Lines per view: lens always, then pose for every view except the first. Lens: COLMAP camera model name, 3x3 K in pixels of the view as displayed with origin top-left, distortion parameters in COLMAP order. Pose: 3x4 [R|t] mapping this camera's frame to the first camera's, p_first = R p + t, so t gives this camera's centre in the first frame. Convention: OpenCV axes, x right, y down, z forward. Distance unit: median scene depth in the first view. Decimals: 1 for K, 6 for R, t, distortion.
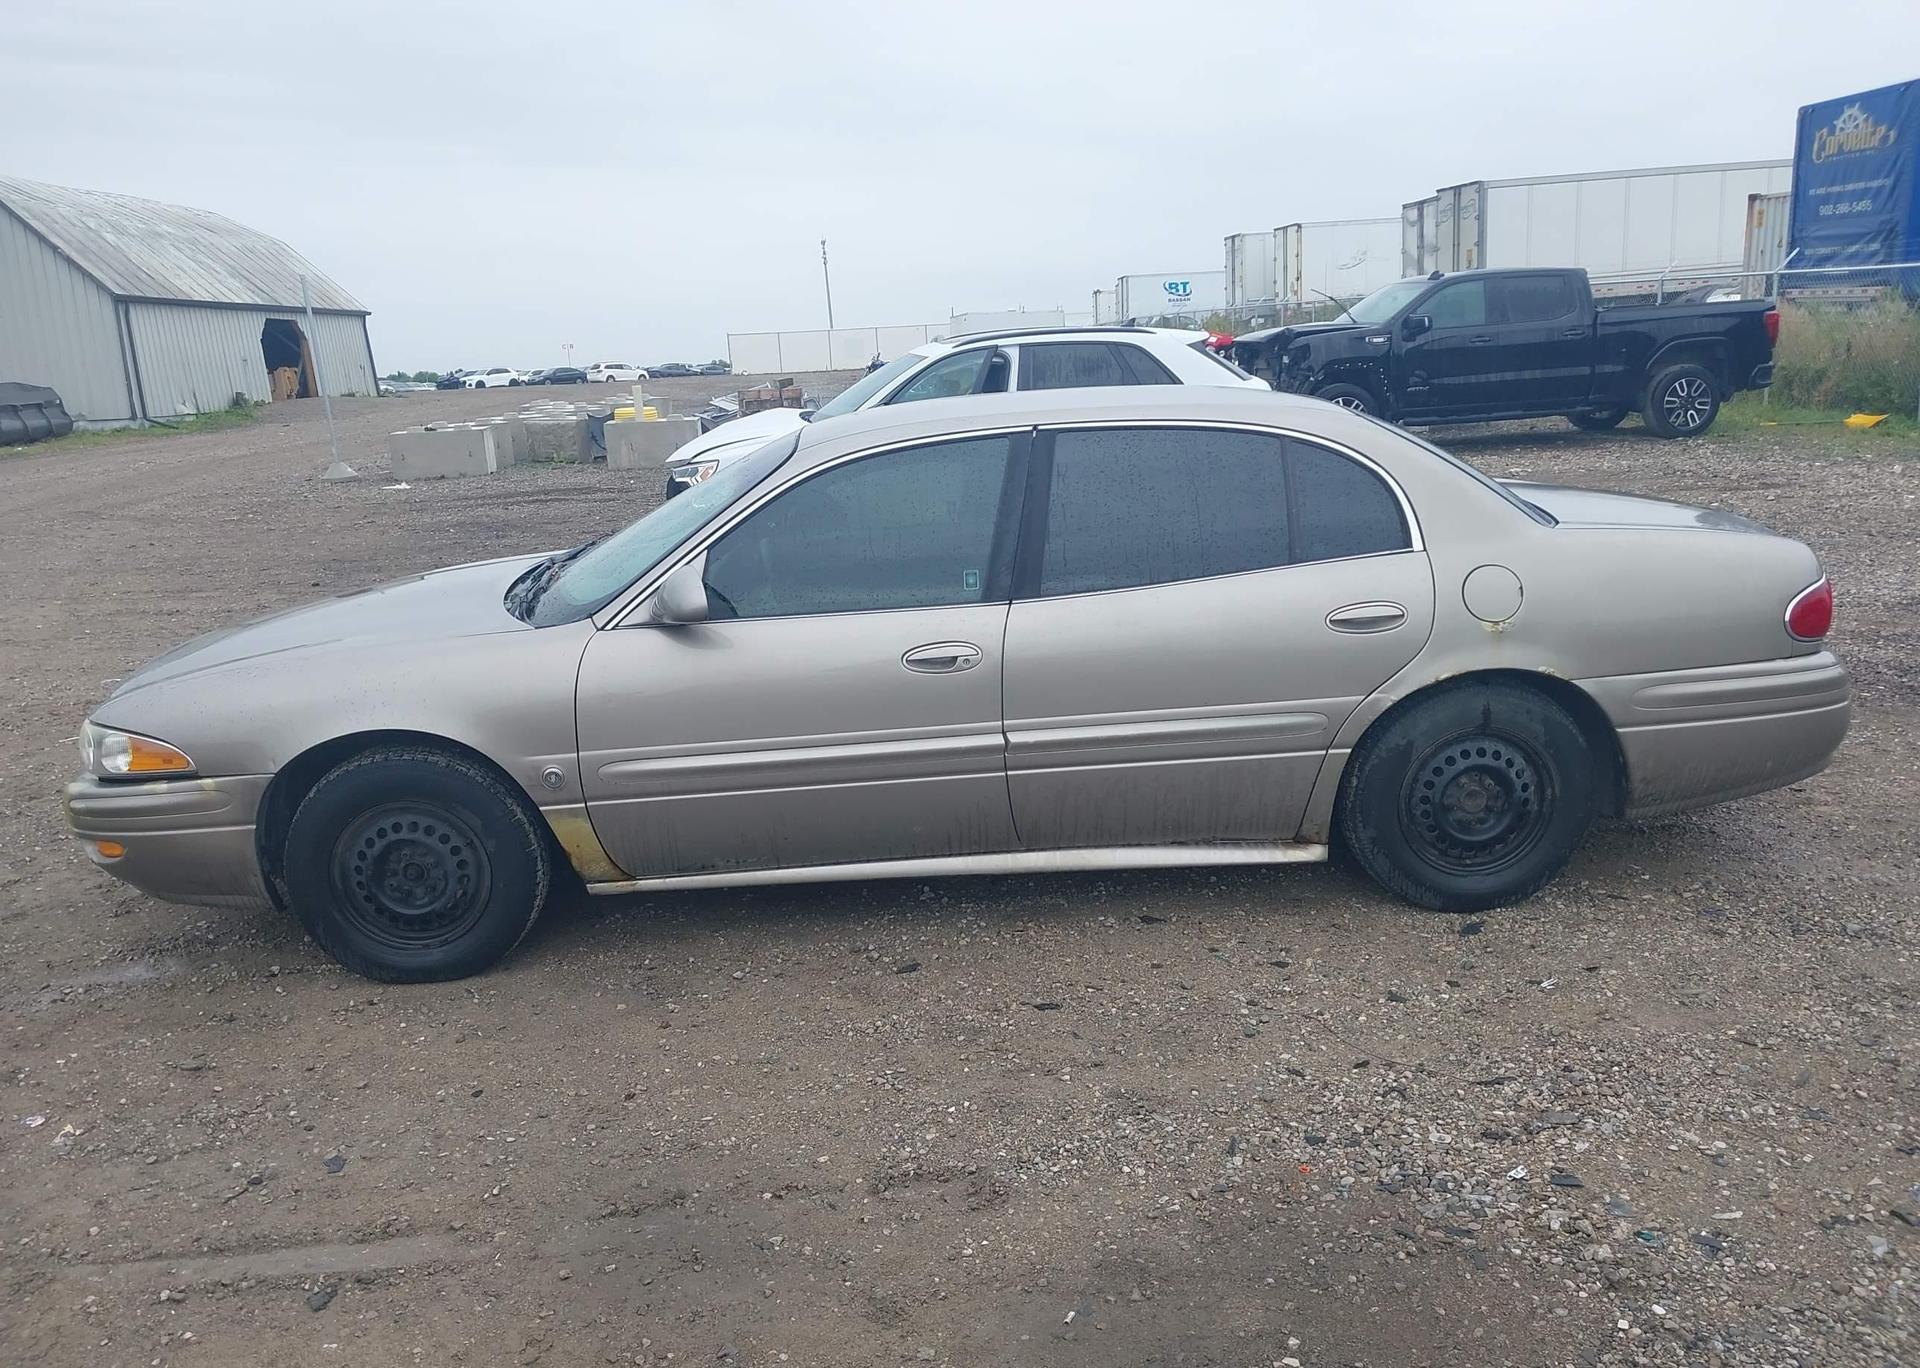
lens RADIAL K [[1519.9, 0, 933.2], [0, 1519.9, 687.5], [0, 0, 1]] dist [0.032169, -0.040504]
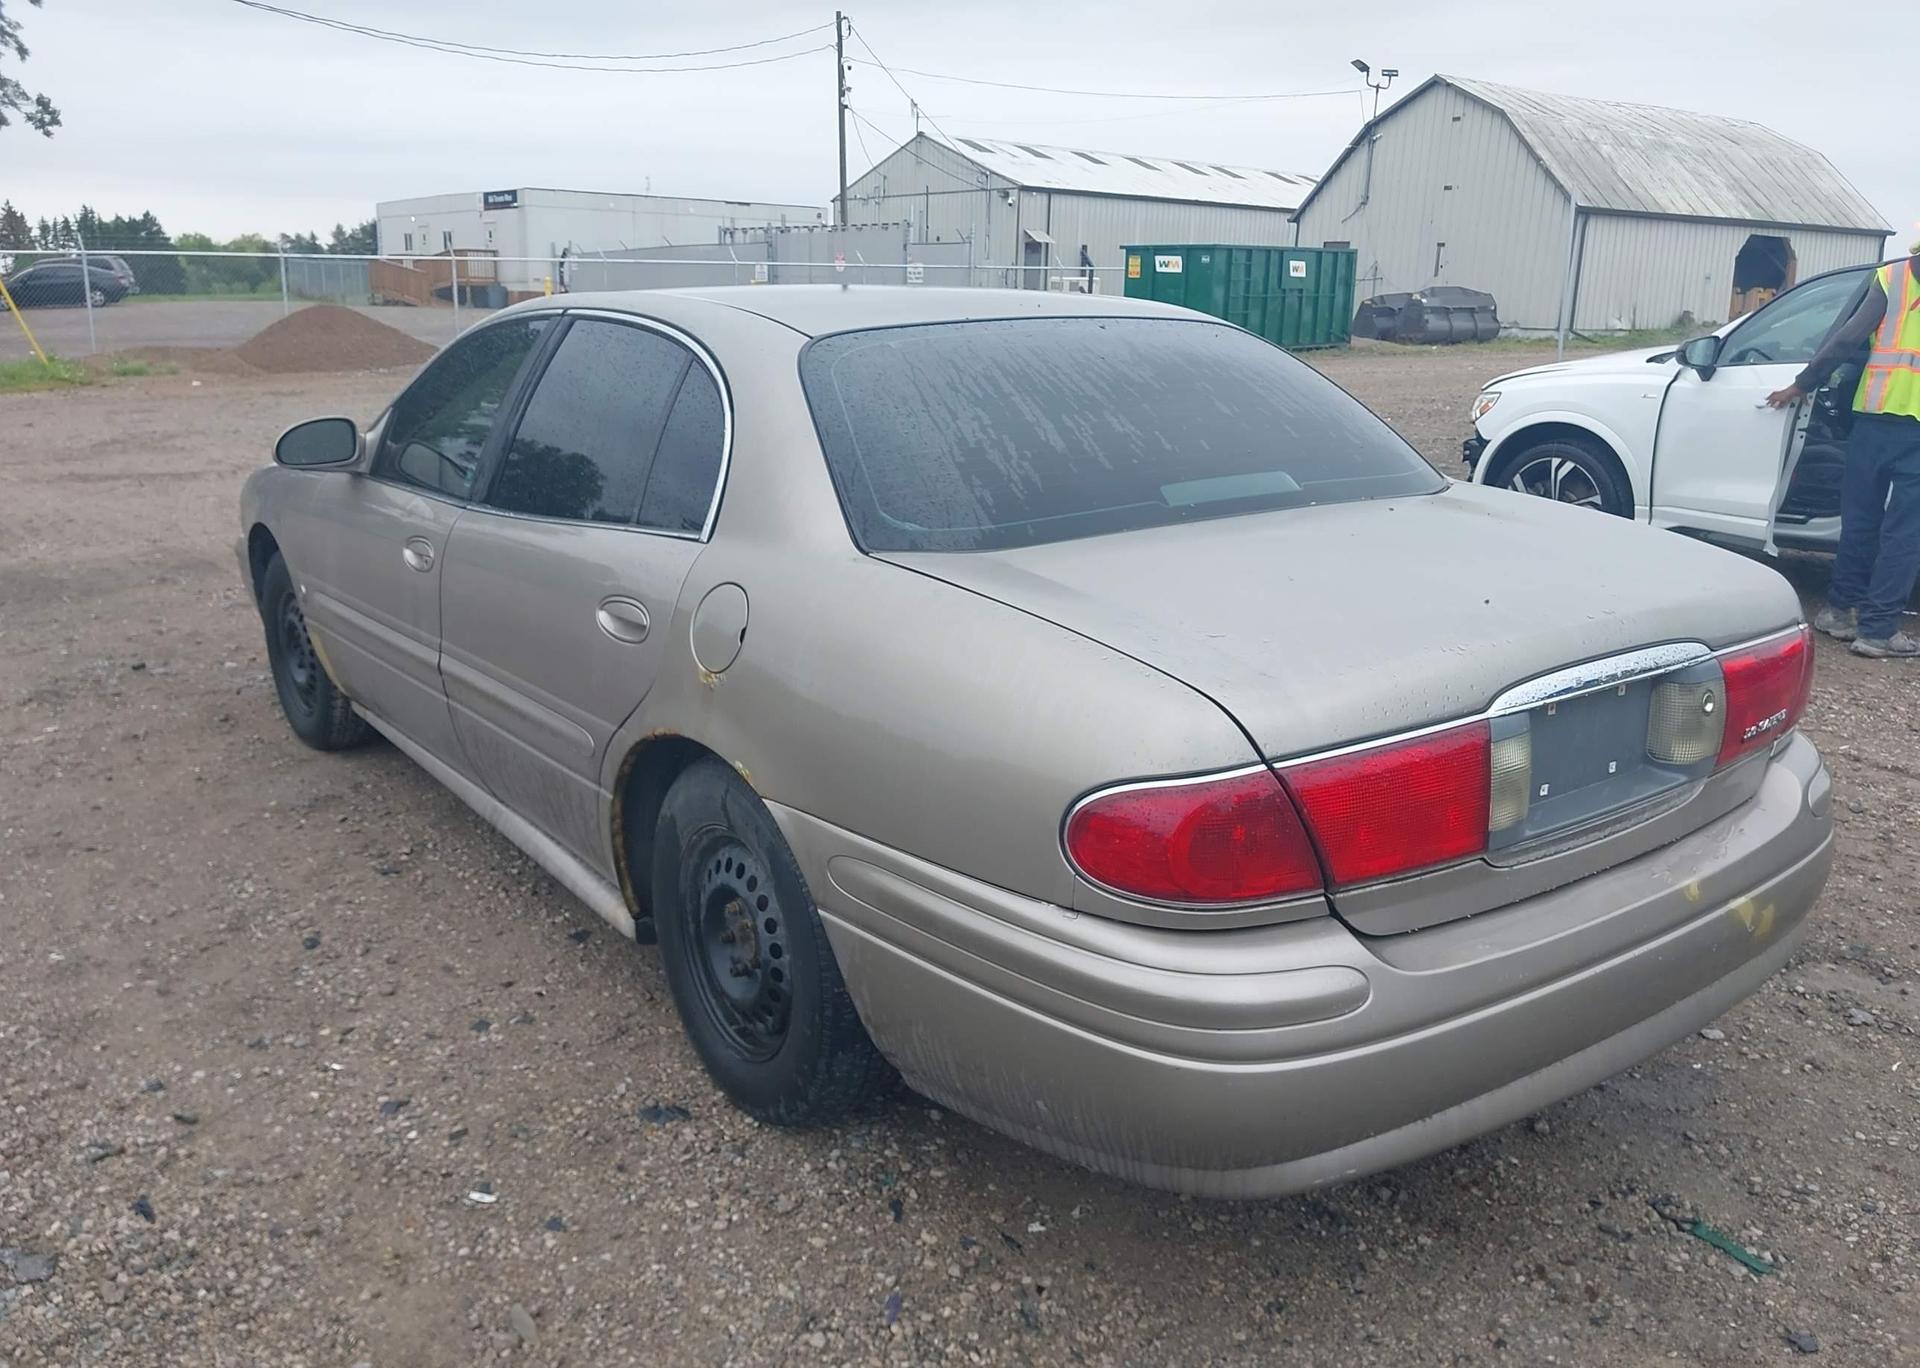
lens RADIAL K [[1519.9, 0, 952.0], [0, 1519.9, 682.4], [0, 0, 1]] dist [0.032169, -0.040504]
pose [[0.570092, 0.257831, -0.780076, 0.151936], [-0.221569, 0.962551, 0.156216, -0.026308], [0.791140, 0.083783, 0.605870, 0.115381]]
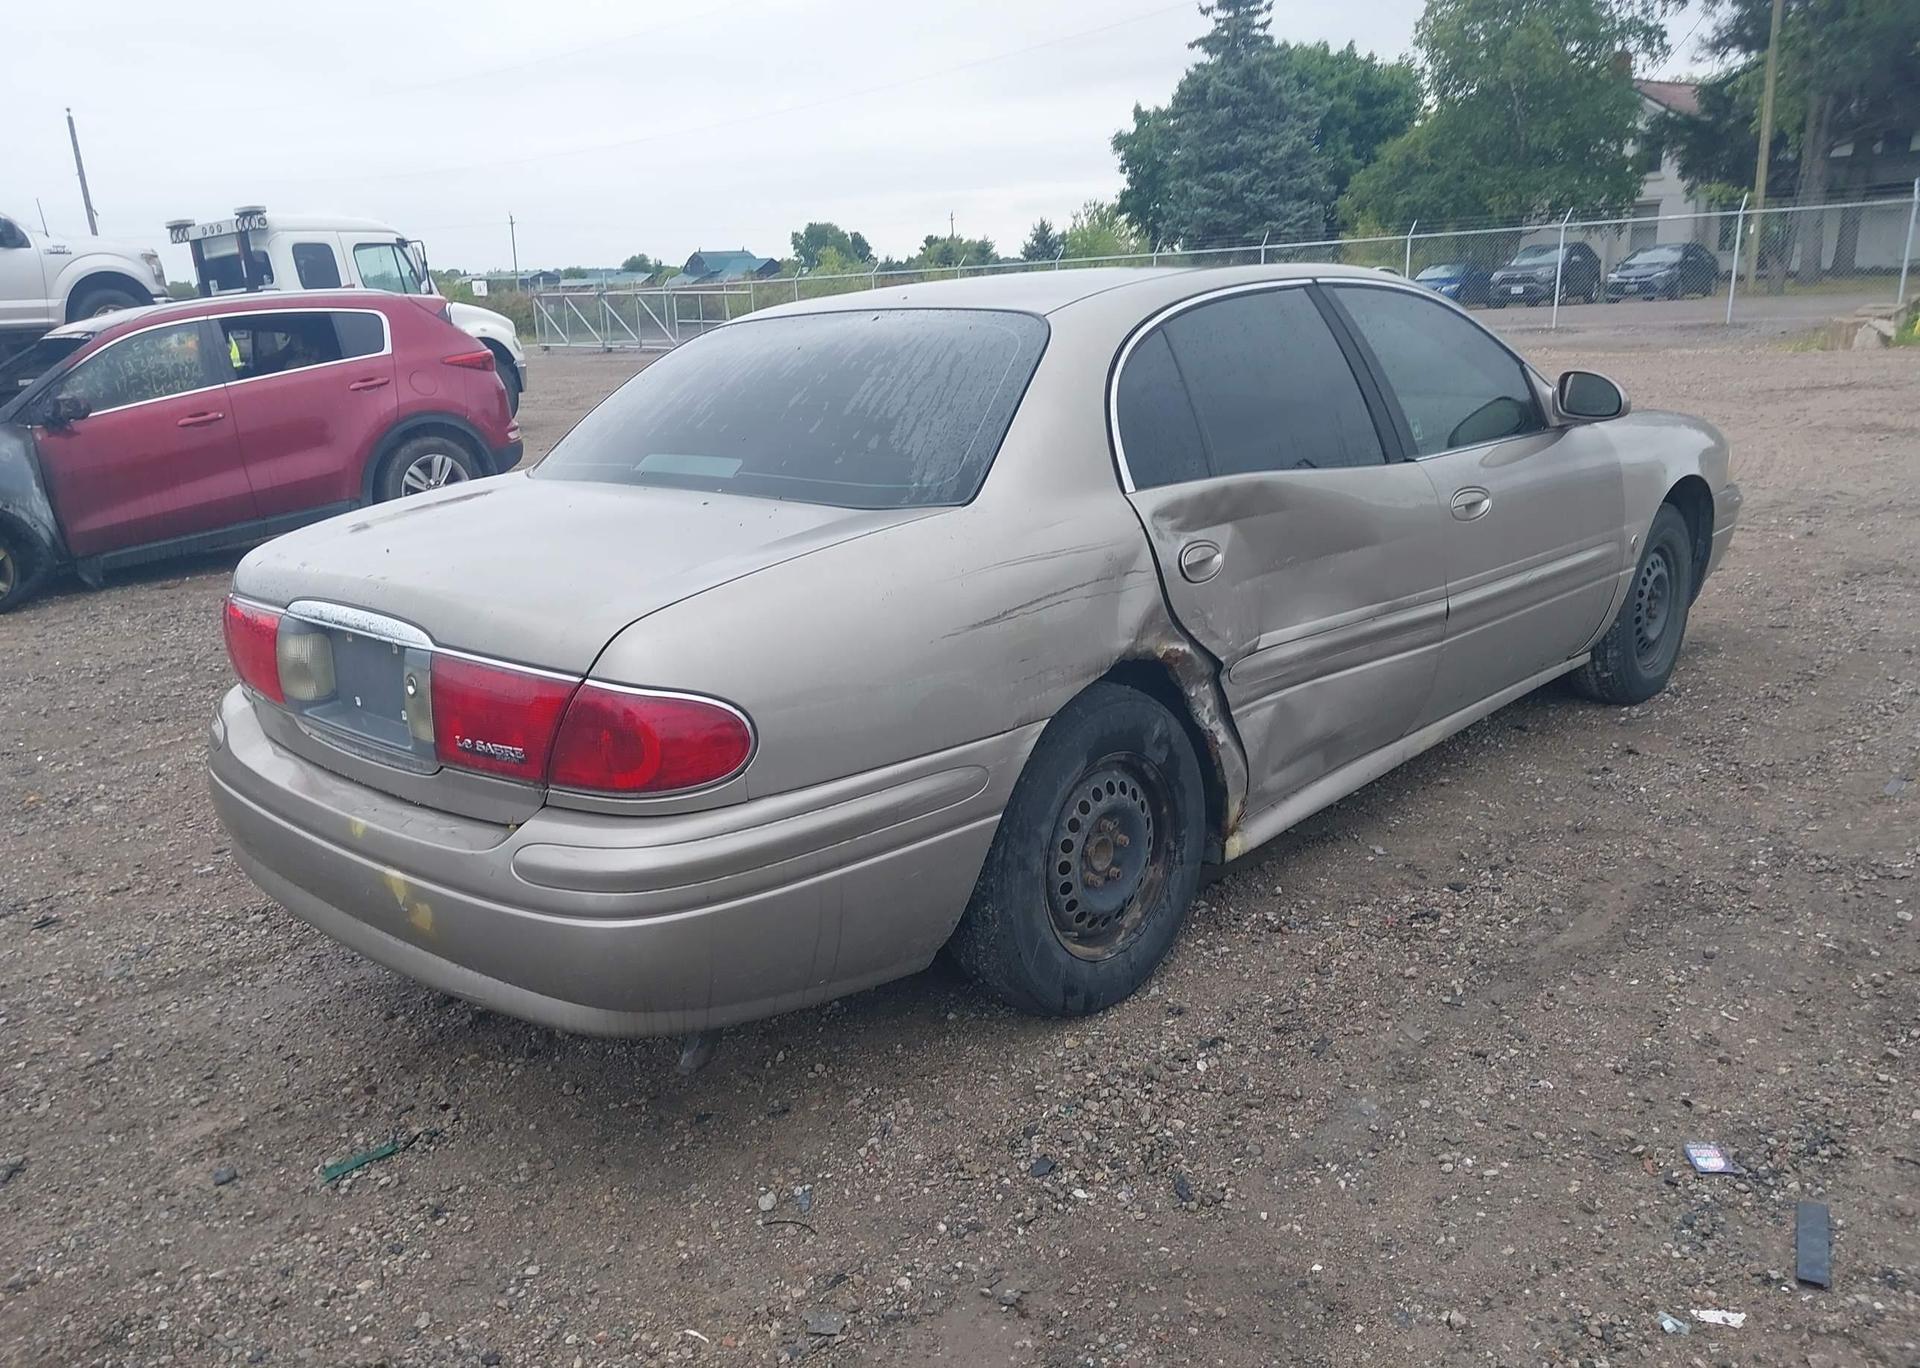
lens RADIAL K [[1519.9, 0, 950.1], [0, 1519.9, 687.2], [0, 0, 1]] dist [0.032169, -0.040504]
pose [[-0.707769, 0.264936, -0.654883, 0.146366], [-0.074064, 0.894077, 0.441748, -0.070368], [0.702551, 0.361158, -0.613178, 0.305726]]
